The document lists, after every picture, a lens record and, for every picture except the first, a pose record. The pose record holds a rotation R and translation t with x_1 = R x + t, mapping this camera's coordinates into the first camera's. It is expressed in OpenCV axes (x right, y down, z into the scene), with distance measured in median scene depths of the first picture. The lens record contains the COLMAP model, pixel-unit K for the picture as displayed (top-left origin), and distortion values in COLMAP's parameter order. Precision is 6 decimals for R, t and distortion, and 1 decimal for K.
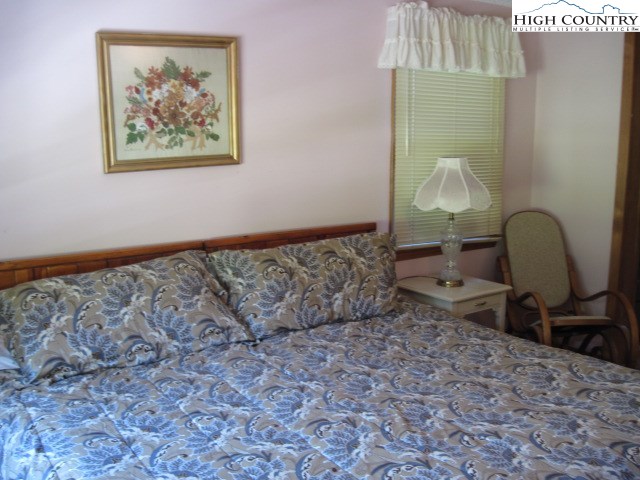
lens RADIAL K [[665.0, 0, 320.7], [0, 665.0, 239.4], [0, 0, 1]] dist [-0.100672, 0.000000]
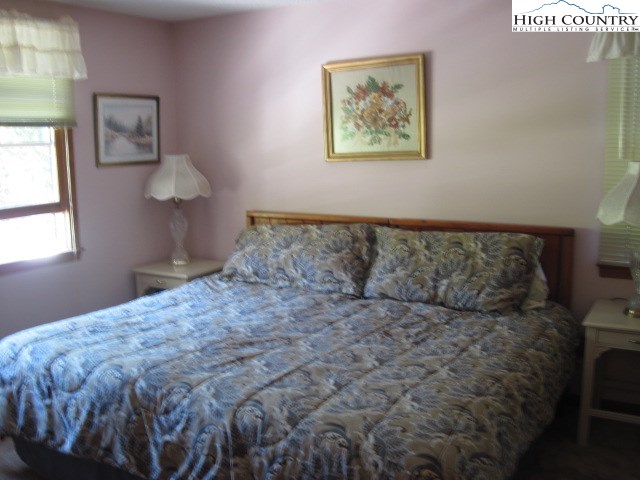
lens RADIAL K [[665.0, 0, 320.8], [0, 665.0, 240.5], [0, 0, 1]] dist [-0.100672, 0.000000]
pose [[0.413822, 0.134978, -0.900296, 0.941104], [-0.133780, 0.987227, 0.086519, -0.050911], [0.900474, 0.084638, 0.426594, 0.359814]]
